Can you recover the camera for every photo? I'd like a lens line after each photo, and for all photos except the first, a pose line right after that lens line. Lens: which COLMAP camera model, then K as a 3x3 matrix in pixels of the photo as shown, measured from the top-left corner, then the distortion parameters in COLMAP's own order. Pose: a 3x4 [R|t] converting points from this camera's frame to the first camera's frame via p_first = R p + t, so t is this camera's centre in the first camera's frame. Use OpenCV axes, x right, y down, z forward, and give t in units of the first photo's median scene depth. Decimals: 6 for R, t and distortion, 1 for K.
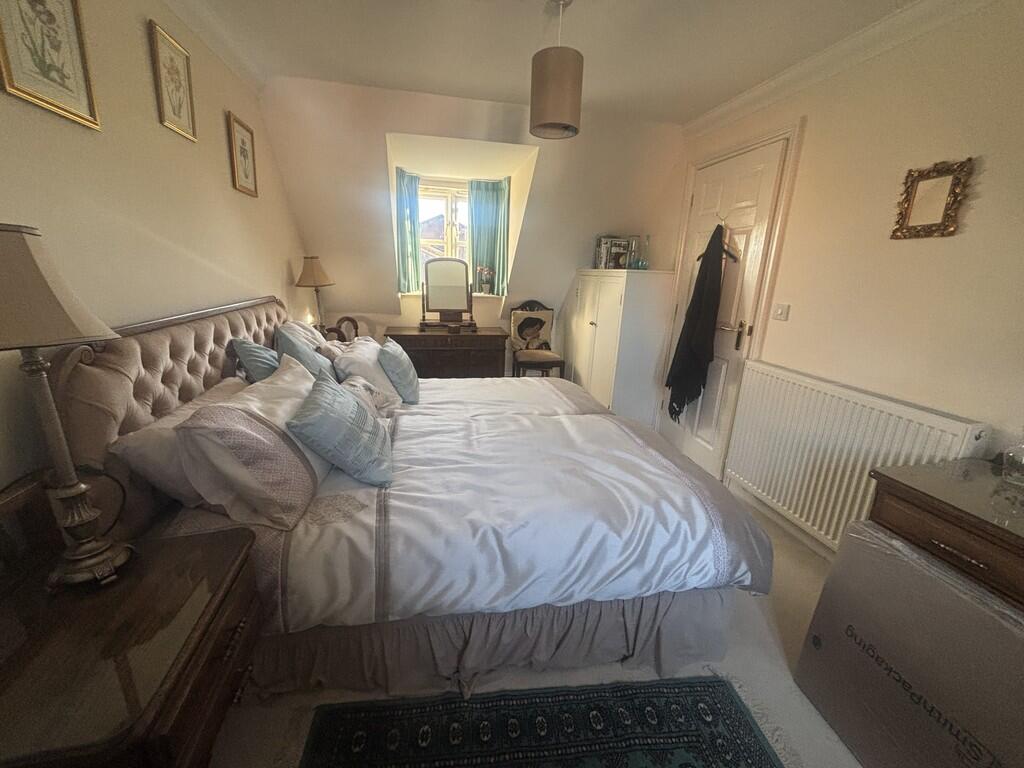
lens RADIAL K [[413.2, 0, 511.3], [0, 413.2, 381.4], [0, 0, 1]] dist [-0.004365, 0.002058]
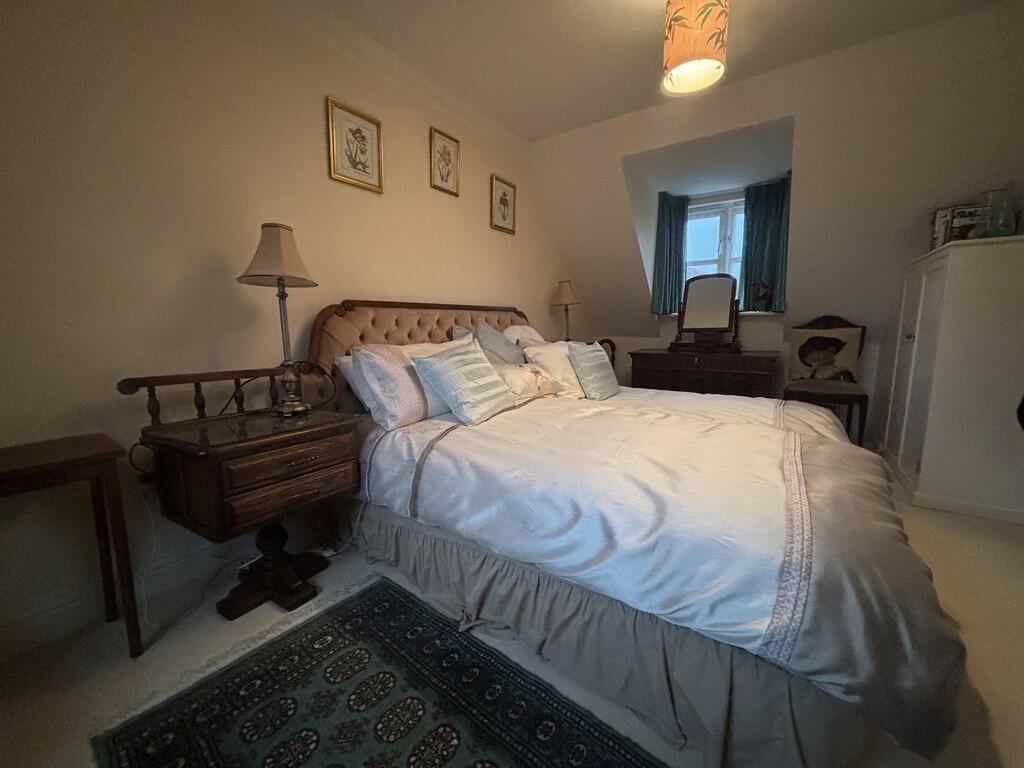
lens RADIAL K [[413.2, 0, 511.2], [0, 413.2, 381.6], [0, 0, 1]] dist [-0.004365, 0.002058]
pose [[0.694663, 0.057368, -0.717044, 0.382975], [-0.151718, 0.986076, -0.068091, 0.121856], [0.703153, 0.156089, 0.693694, 0.162858]]
